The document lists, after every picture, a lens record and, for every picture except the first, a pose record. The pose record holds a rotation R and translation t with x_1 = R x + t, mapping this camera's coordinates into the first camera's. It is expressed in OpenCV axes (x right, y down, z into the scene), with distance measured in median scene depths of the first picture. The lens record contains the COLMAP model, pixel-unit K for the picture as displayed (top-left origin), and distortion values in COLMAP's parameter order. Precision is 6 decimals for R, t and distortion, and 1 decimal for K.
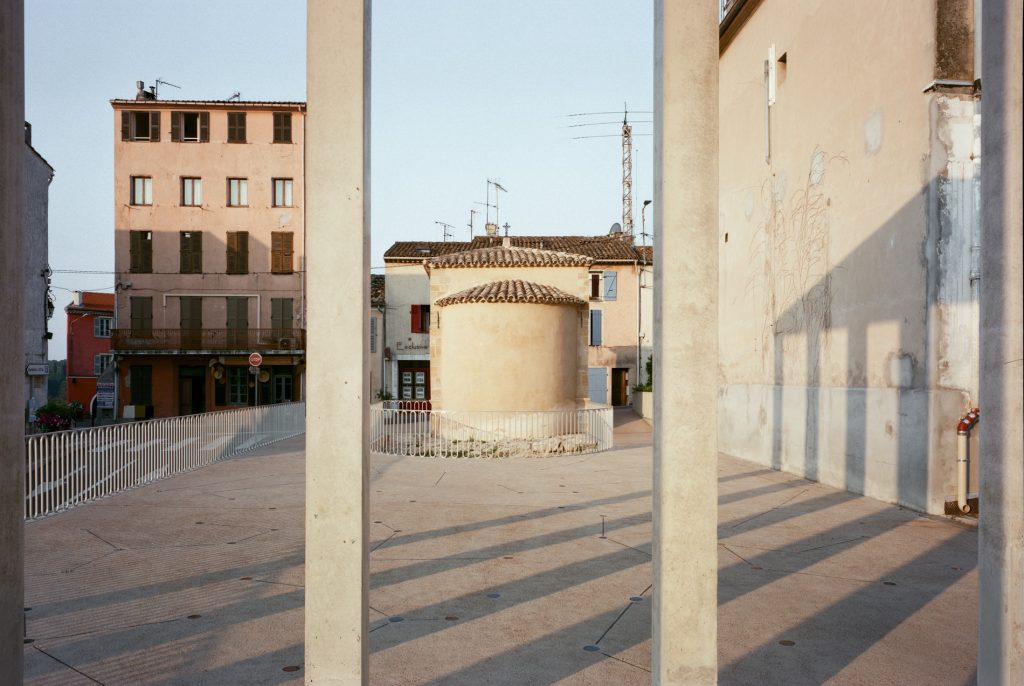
lens RADIAL K [[2051.1, 0, 512.0], [0, 2051.1, 343.0], [0, 0, 1]] dist [-0.037981, -0.332727]
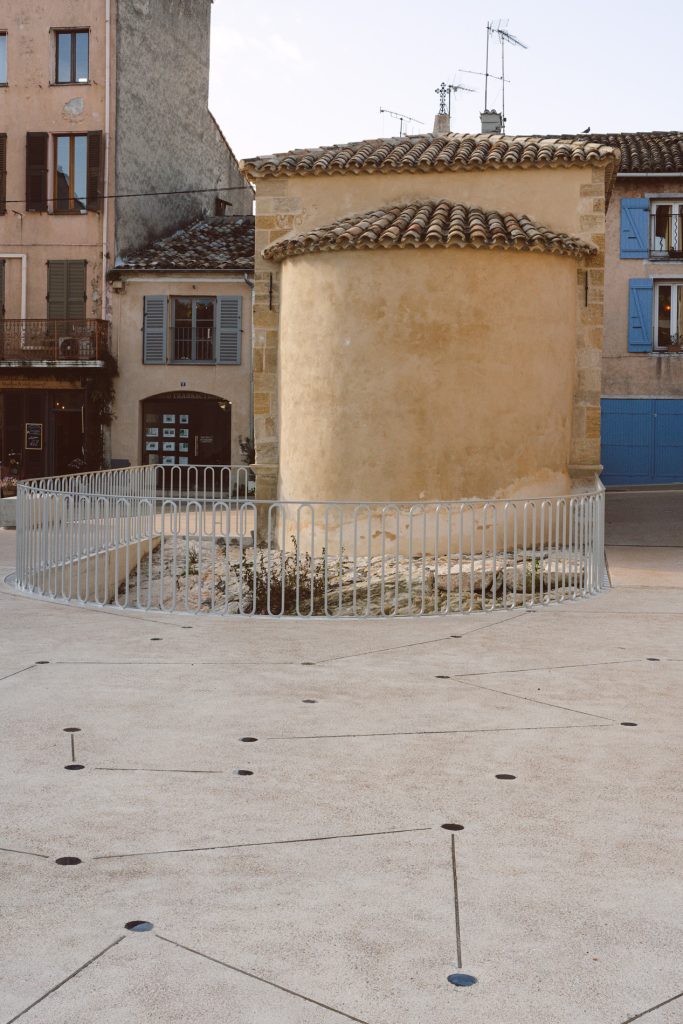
lens RADIAL K [[2051.1, 0, 341.5], [0, 2051.1, 512.0], [0, 0, 1]] dist [-0.037981, -0.332727]
pose [[0.962718, 0.018329, -0.269887, 0.096501], [0.000794, 0.997506, 0.070576, 0.005221], [0.270507, -0.068159, 0.960302, 0.517454]]
